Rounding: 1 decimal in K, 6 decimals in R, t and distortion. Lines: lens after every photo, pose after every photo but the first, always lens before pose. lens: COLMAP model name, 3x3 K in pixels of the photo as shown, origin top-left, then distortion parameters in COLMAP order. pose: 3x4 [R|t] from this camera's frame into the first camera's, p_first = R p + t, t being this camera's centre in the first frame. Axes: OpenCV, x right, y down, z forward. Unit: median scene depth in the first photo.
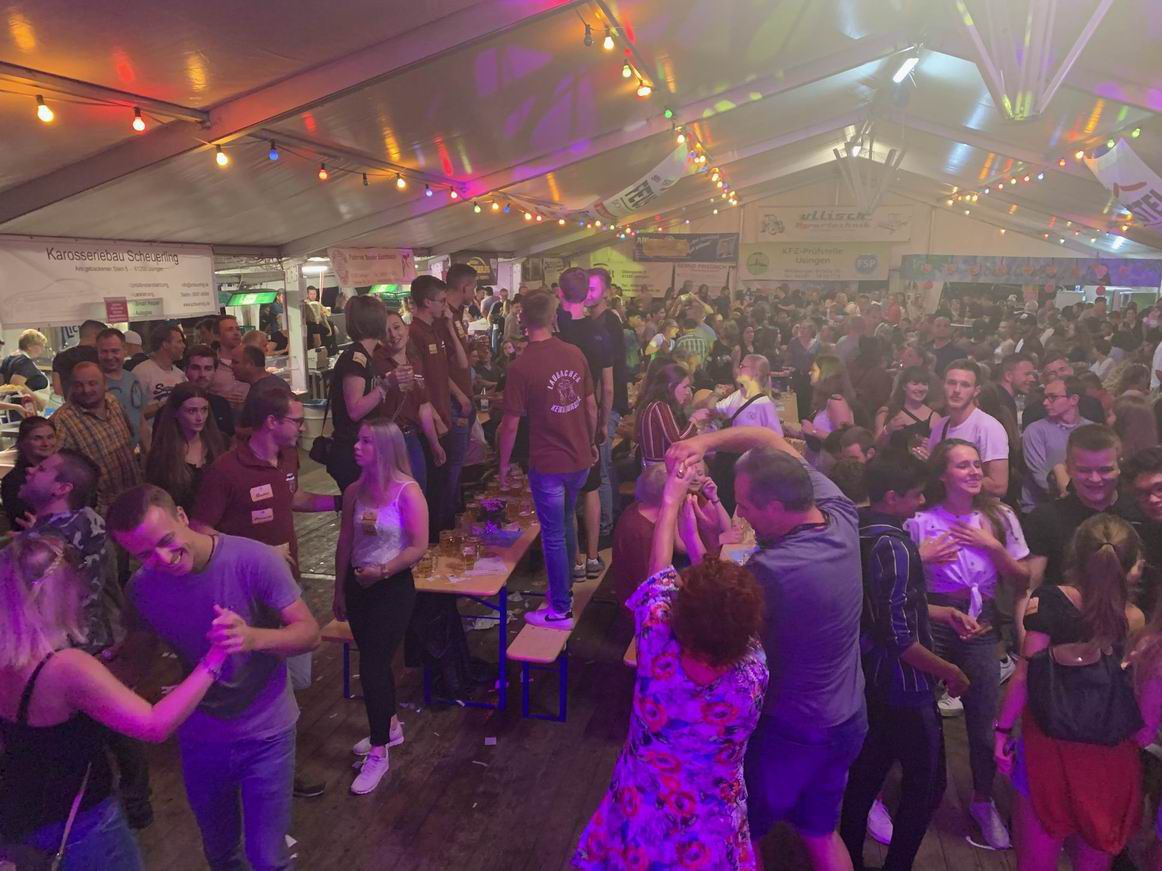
lens RADIAL K [[883.0, 0, 586.3], [0, 883.0, 440.9], [0, 0, 1]] dist [0.037530, -0.039637]
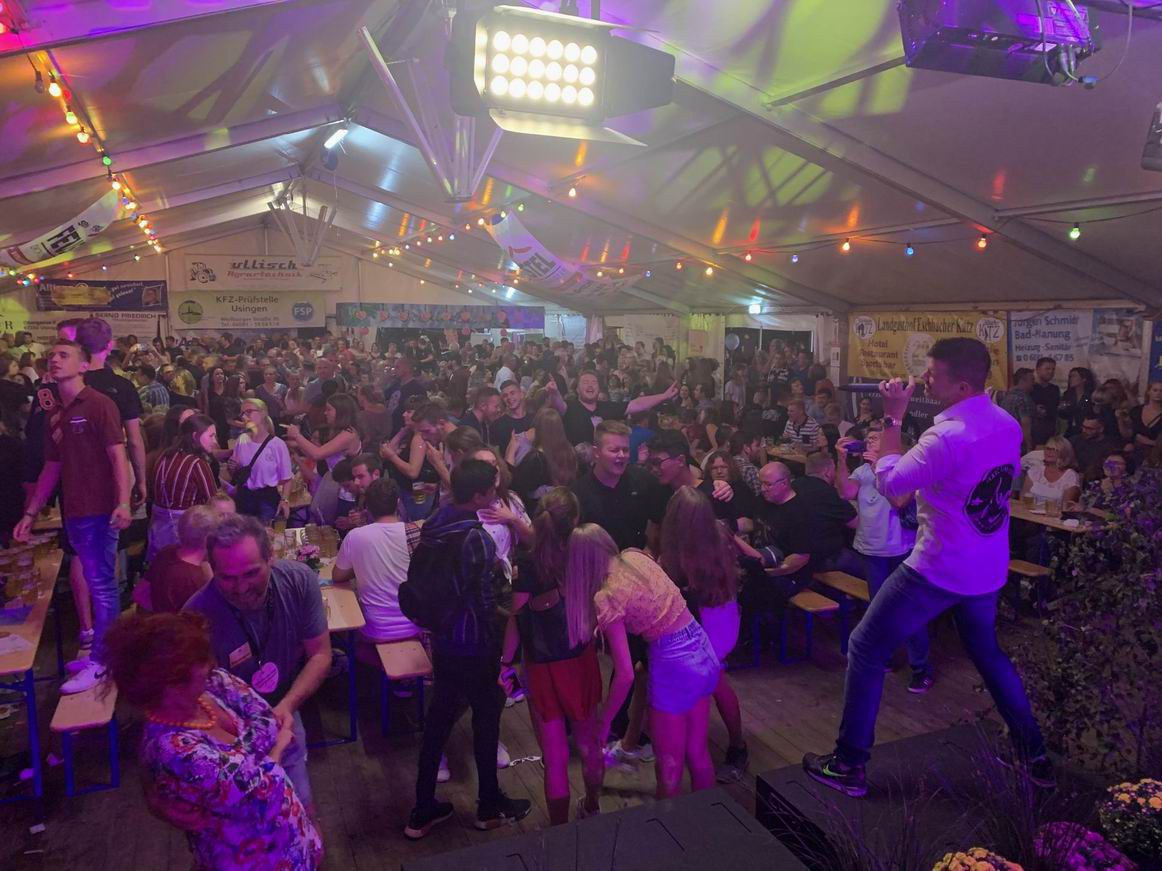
lens RADIAL K [[883.0, 0, 585.0], [0, 883.0, 436.3], [0, 0, 1]] dist [0.037530, -0.039637]
pose [[0.813529, -0.093800, 0.573909, -0.041206], [0.126078, 0.991881, -0.016606, 0.005892], [-0.567692, 0.085867, 0.818750, -0.036166]]
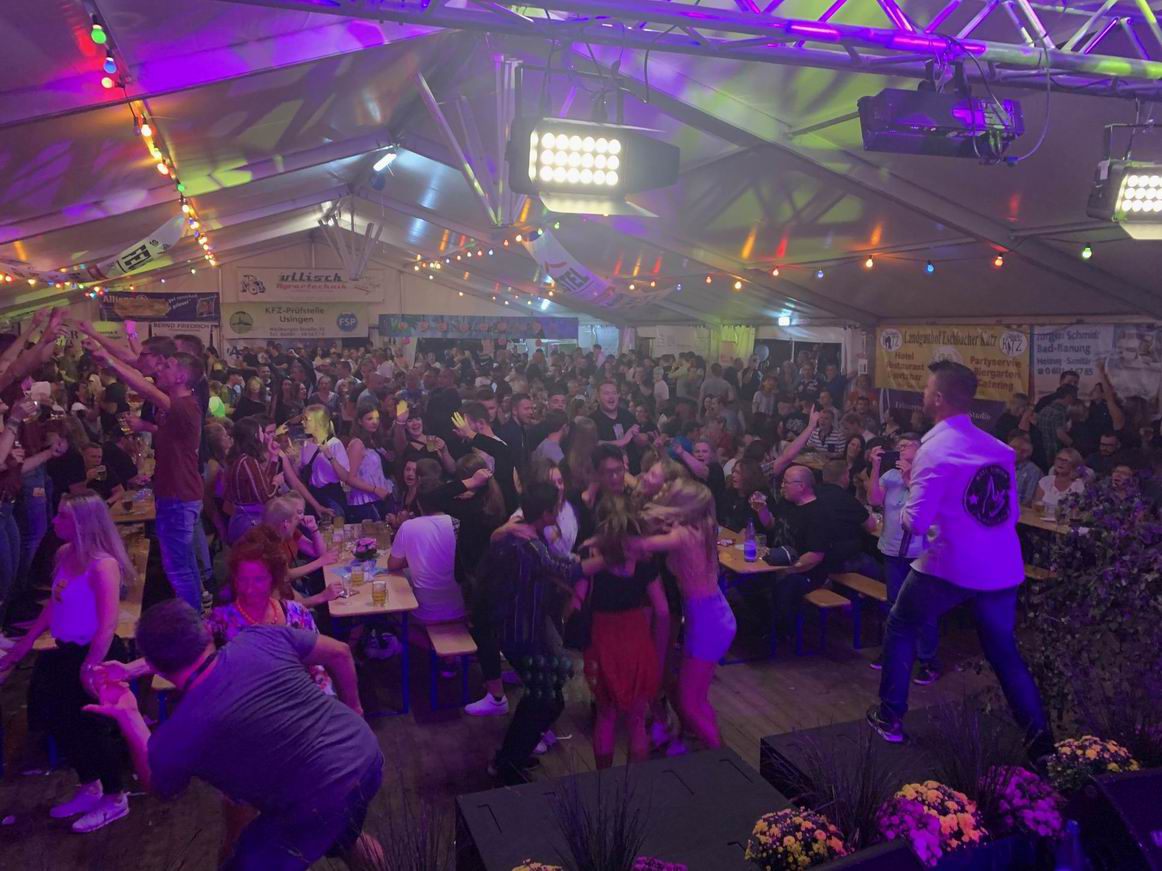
lens RADIAL K [[883.0, 0, 571.4], [0, 883.0, 435.4], [0, 0, 1]] dist [0.037530, -0.039637]
pose [[0.843495, -0.080421, 0.531083, -0.061420], [0.115879, 0.992691, -0.033725, 0.007968], [-0.524489, 0.089989, 0.846648, -0.067654]]
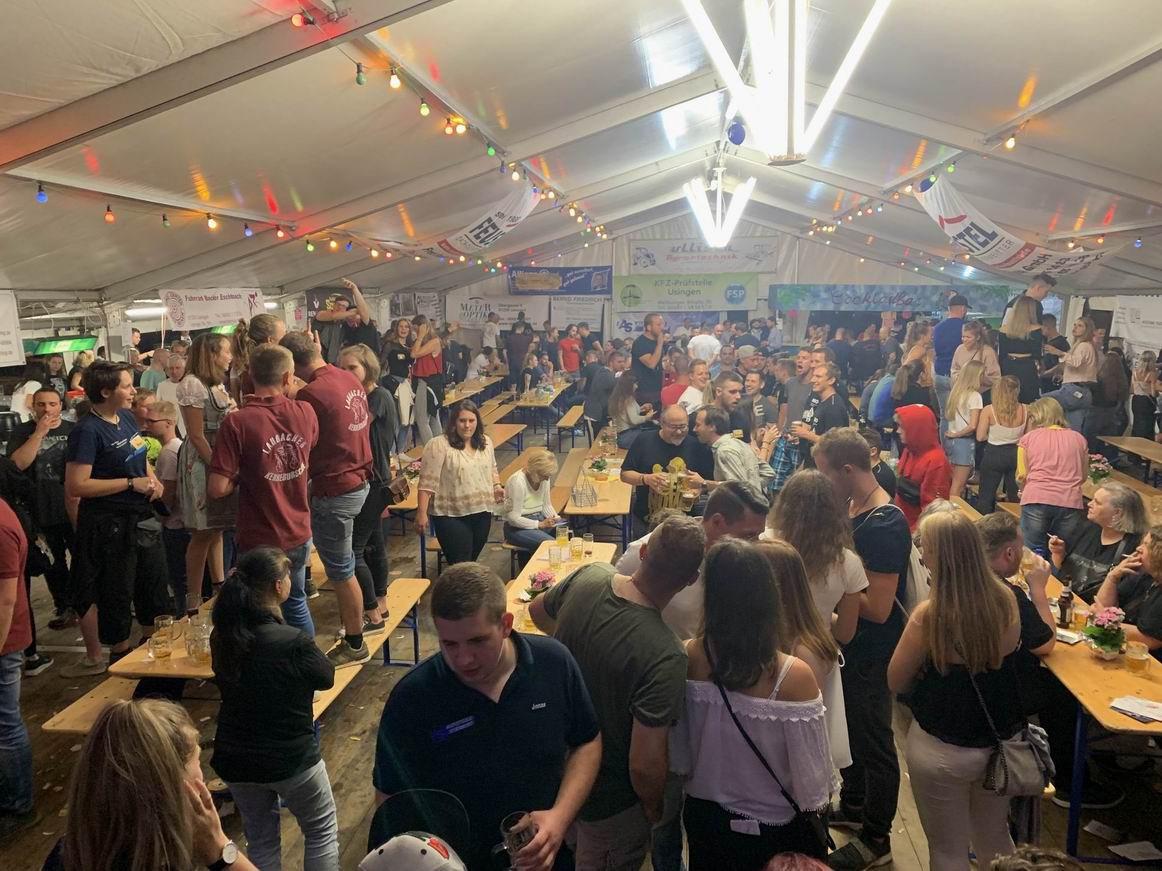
lens RADIAL K [[883.0, 0, 571.5], [0, 883.0, 446.1], [0, 0, 1]] dist [0.037530, -0.039637]
pose [[0.995496, -0.032557, 0.089039, 0.050394], [0.035007, 0.999047, -0.026087, -0.007793], [-0.088105, 0.029086, 0.995686, 0.012577]]
